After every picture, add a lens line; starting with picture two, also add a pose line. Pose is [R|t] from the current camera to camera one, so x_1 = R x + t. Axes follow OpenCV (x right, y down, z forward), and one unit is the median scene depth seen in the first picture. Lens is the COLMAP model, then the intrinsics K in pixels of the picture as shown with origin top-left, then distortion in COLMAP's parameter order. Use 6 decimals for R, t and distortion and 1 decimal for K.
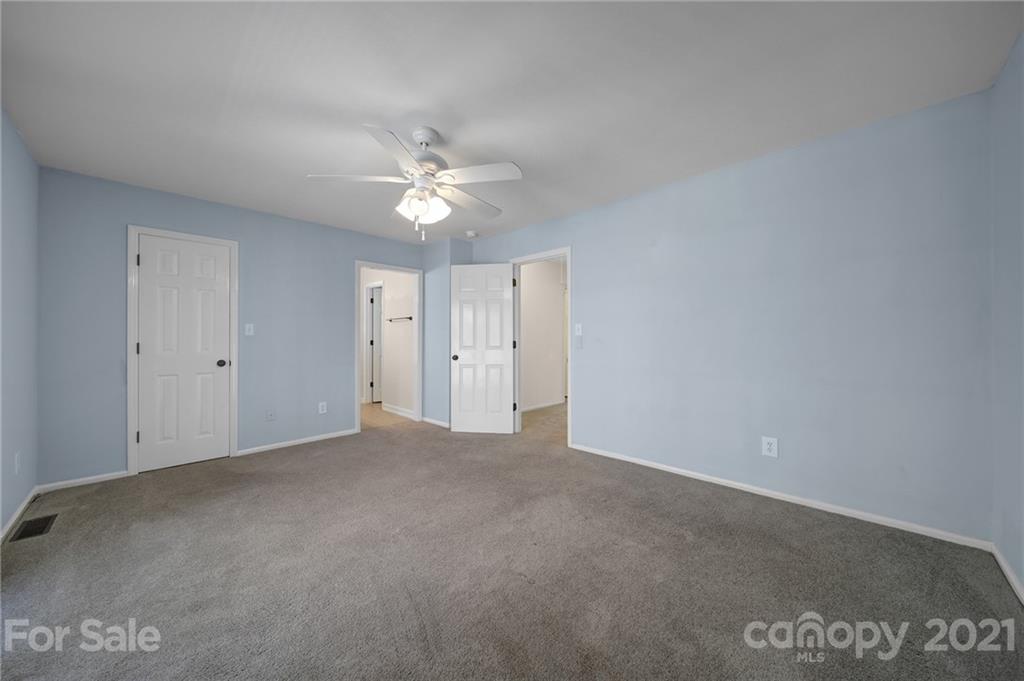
lens RADIAL K [[357.6, 0, 511.5], [0, 357.6, 336.6], [0, 0, 1]] dist [-0.001660, -0.000354]
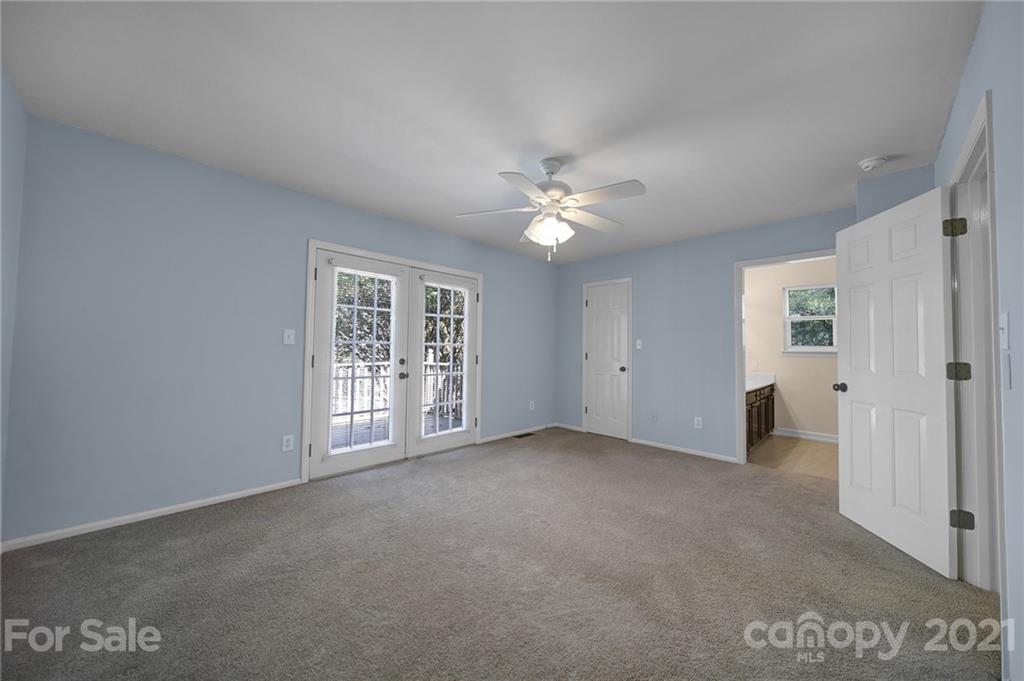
lens RADIAL K [[357.6, 0, 511.5], [0, 357.6, 336.6], [0, 0, 1]] dist [-0.001660, -0.000354]
pose [[-0.009683, -0.032878, -0.999412, 0.624996], [-0.009141, 0.999420, -0.032790, -0.000982], [0.999911, 0.008818, -0.009978, 0.665841]]
